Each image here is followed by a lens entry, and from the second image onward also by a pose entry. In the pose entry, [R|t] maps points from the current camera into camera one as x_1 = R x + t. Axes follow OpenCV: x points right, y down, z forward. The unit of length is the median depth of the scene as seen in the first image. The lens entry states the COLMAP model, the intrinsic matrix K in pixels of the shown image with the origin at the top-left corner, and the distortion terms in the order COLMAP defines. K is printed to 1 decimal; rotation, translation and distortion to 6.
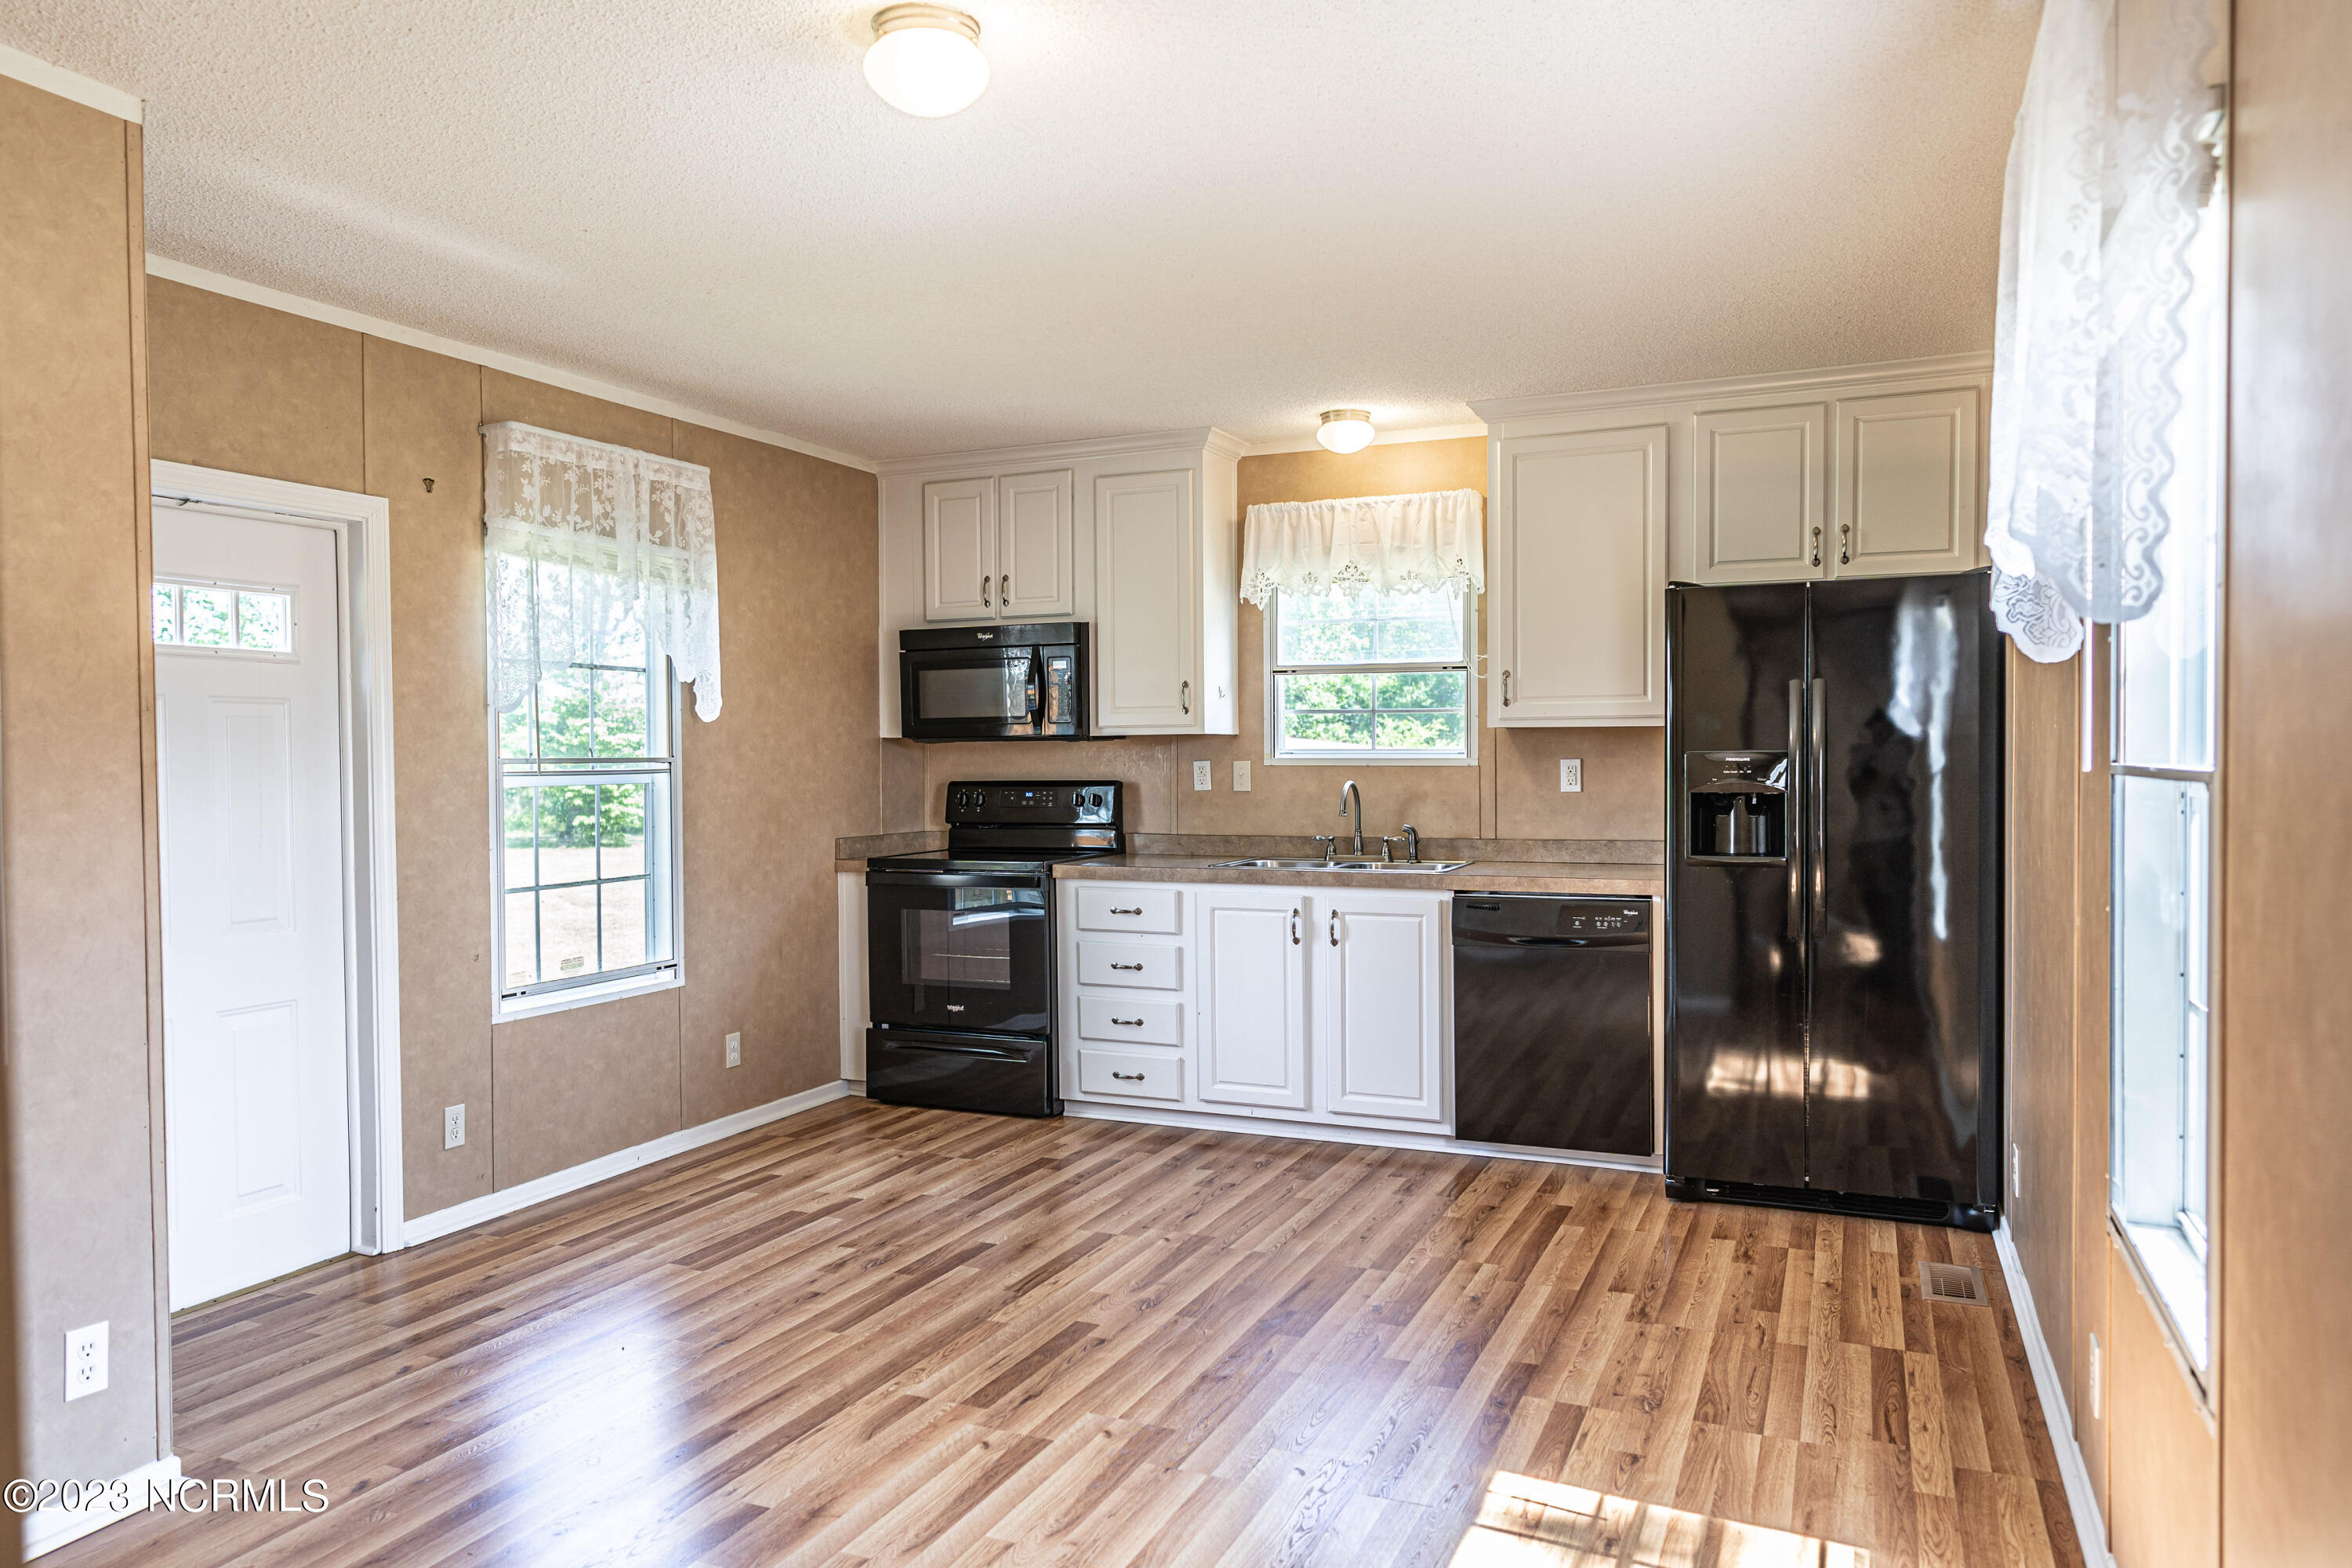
lens RADIAL K [[1602.3, 0, 1160.2], [0, 1602.3, 790.5], [0, 0, 1]] dist [-0.000555, -0.005171]
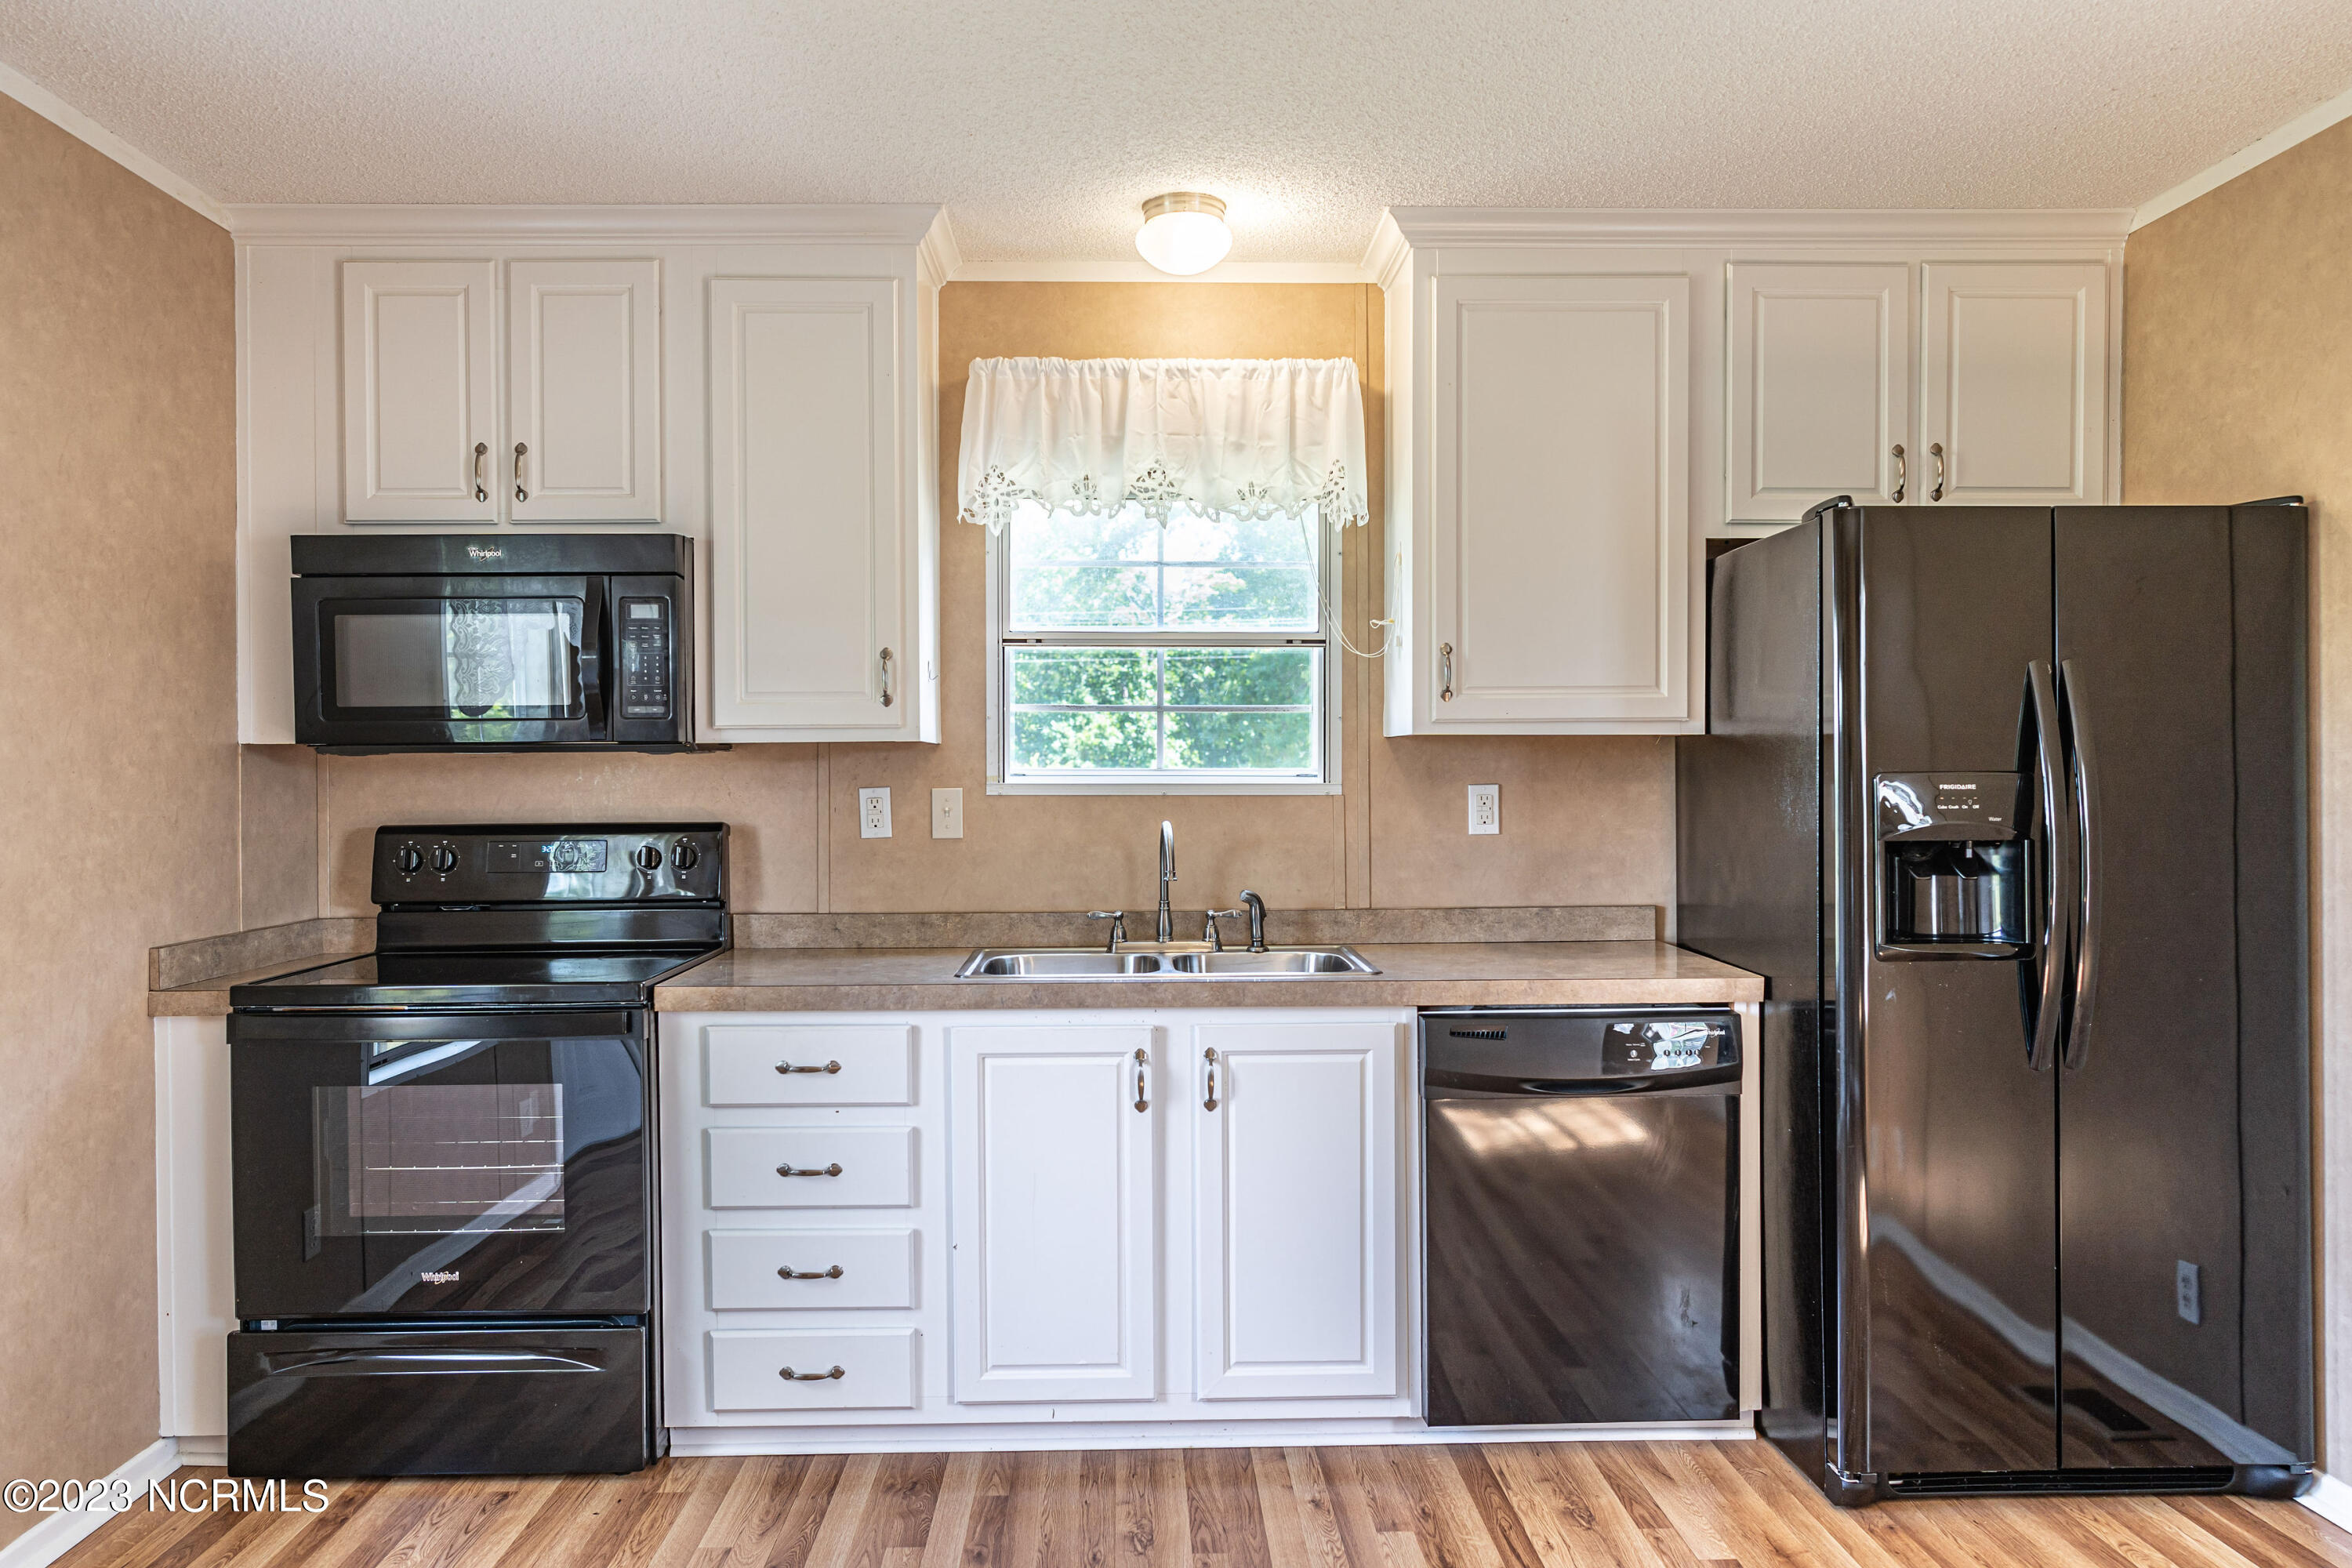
lens RADIAL K [[1587.8, 0, 1162.0], [0, 1587.8, 787.4], [0, 0, 1]] dist [-0.000868, 0.000143]
pose [[0.901220, -0.002214, 0.433356, -0.144640], [0.008738, 0.999876, -0.013064, -0.010963], [-0.433274, 0.015560, 0.901128, 0.462793]]
